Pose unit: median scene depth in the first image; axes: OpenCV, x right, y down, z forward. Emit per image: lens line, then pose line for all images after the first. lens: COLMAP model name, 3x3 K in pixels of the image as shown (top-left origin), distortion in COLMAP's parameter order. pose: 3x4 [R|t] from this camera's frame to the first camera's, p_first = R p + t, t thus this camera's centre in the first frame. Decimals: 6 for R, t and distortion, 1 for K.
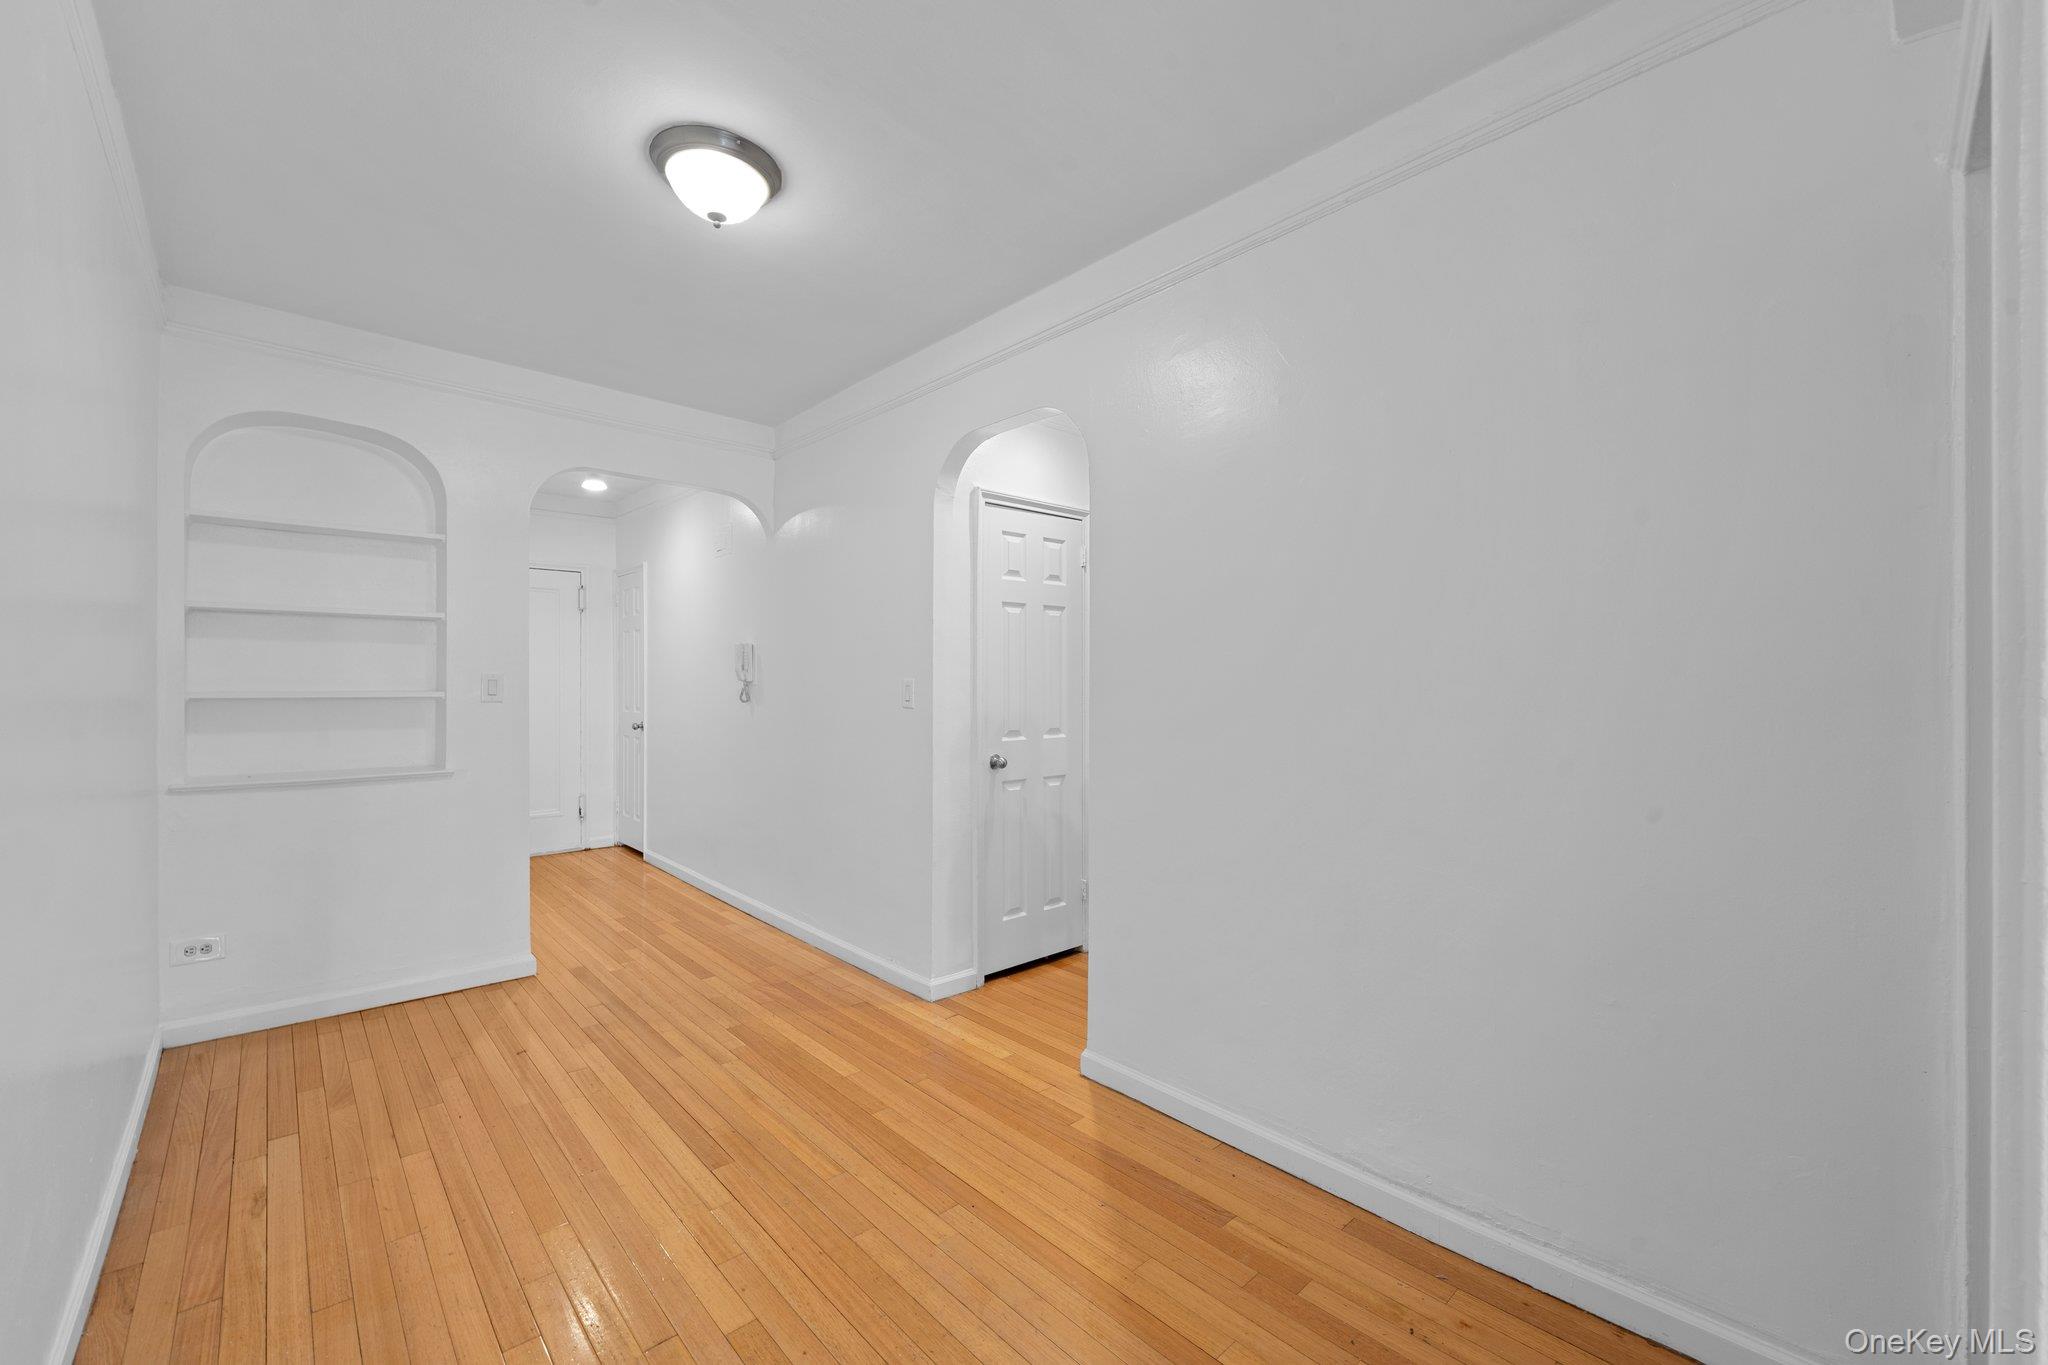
lens RADIAL K [[837.7, 0, 1026.2], [0, 837.7, 683.7], [0, 0, 1]] dist [0.001255, -0.000066]
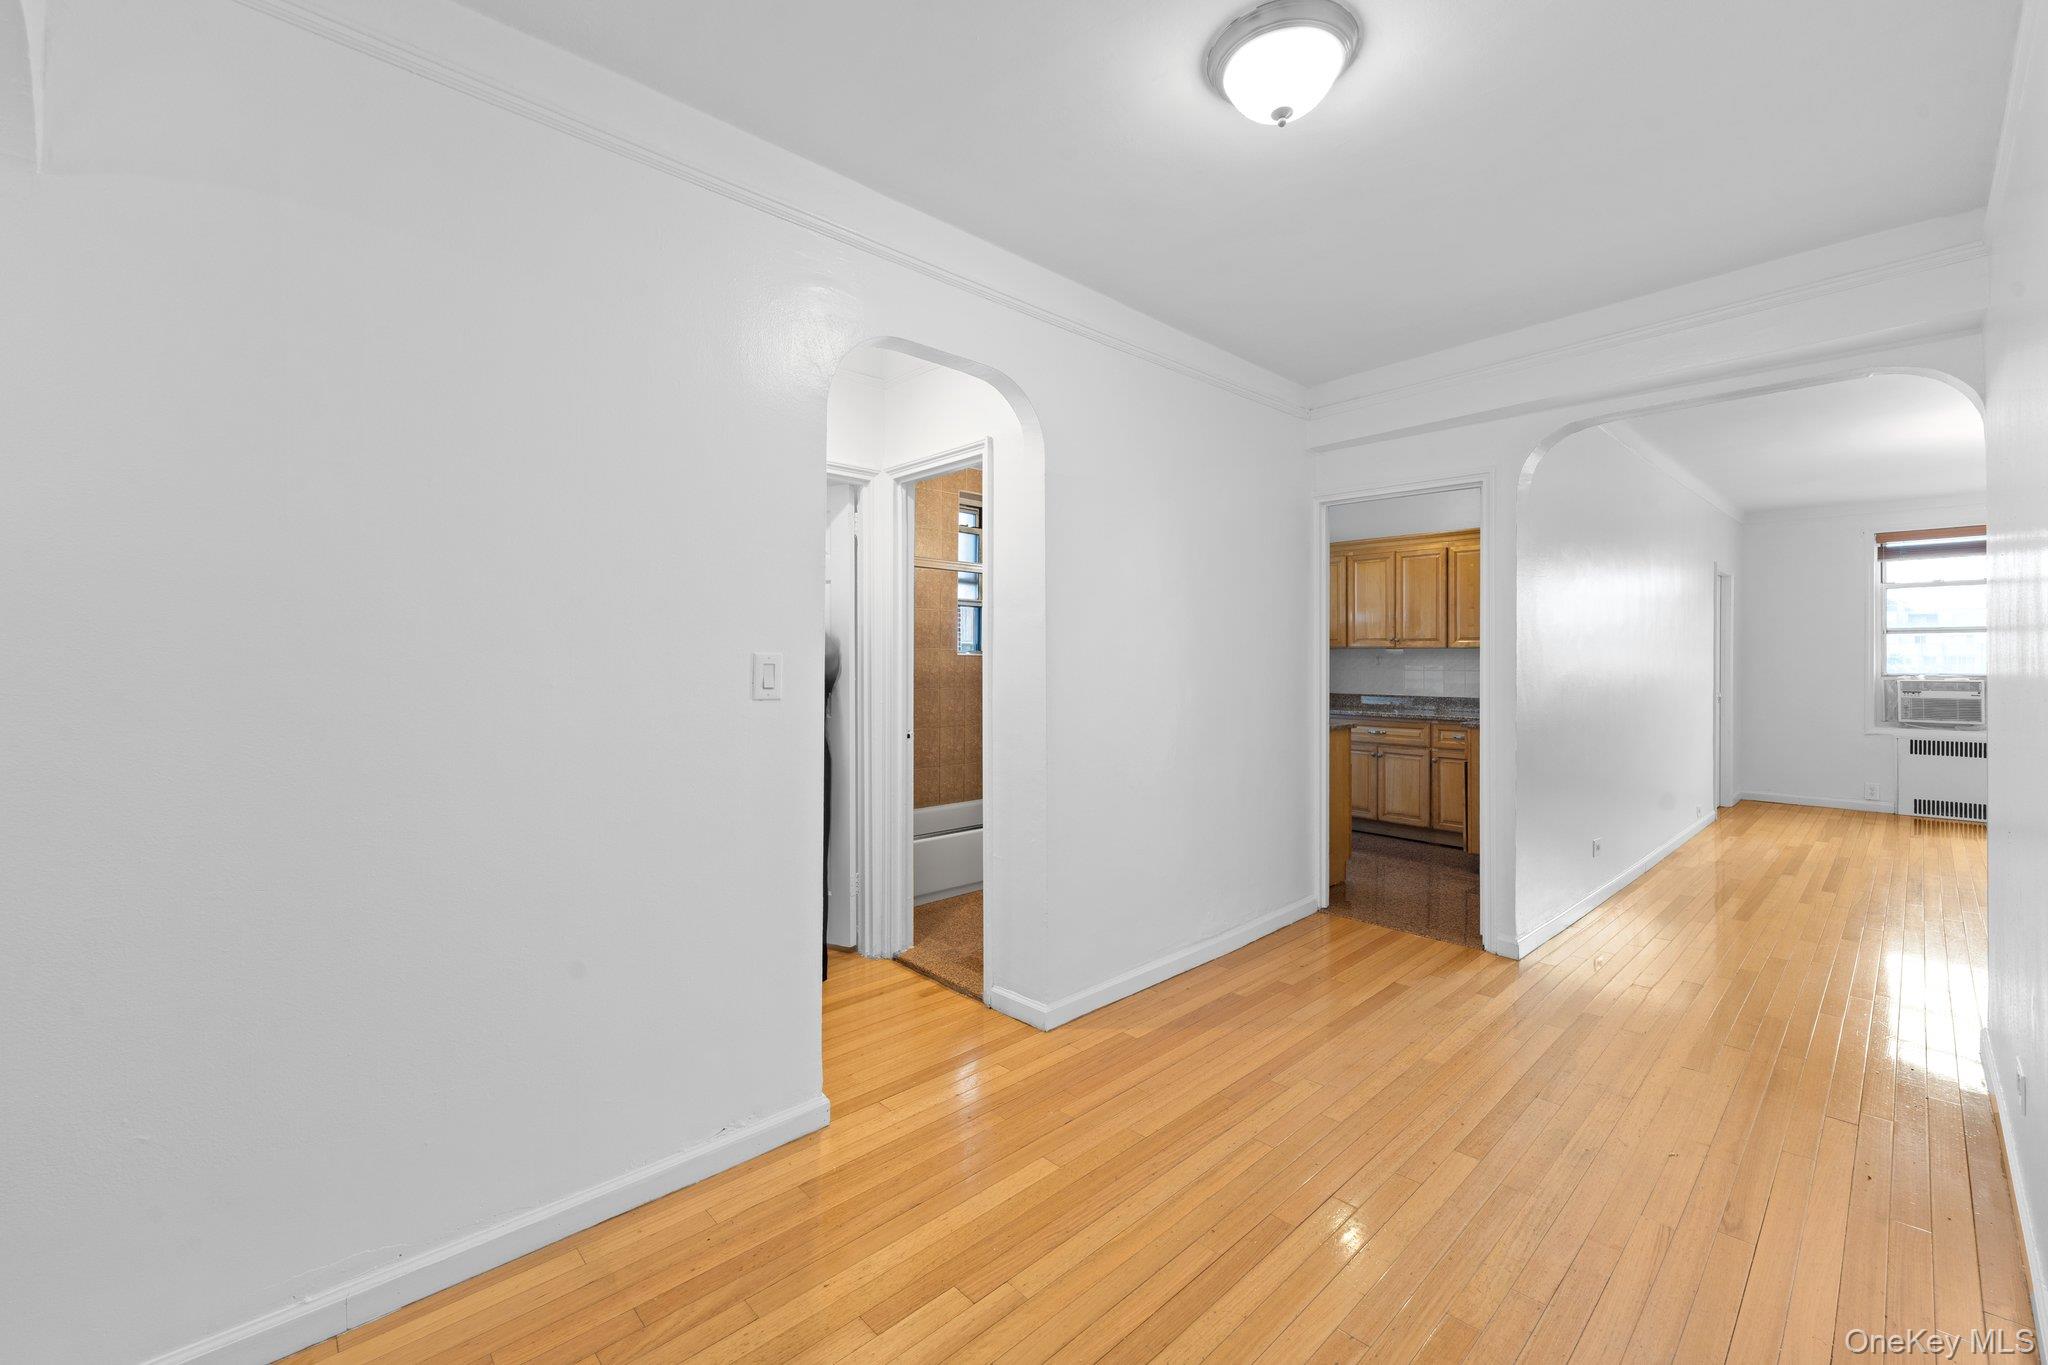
lens RADIAL K [[837.7, 0, 1026.2], [0, 837.7, 683.7], [0, 0, 1]] dist [0.001255, -0.000066]
pose [[-0.013651, -0.032946, 0.999364, -1.084852], [0.001190, 0.999456, 0.032965, -0.013078], [-0.999906, 0.001639, -0.013604, 1.142890]]
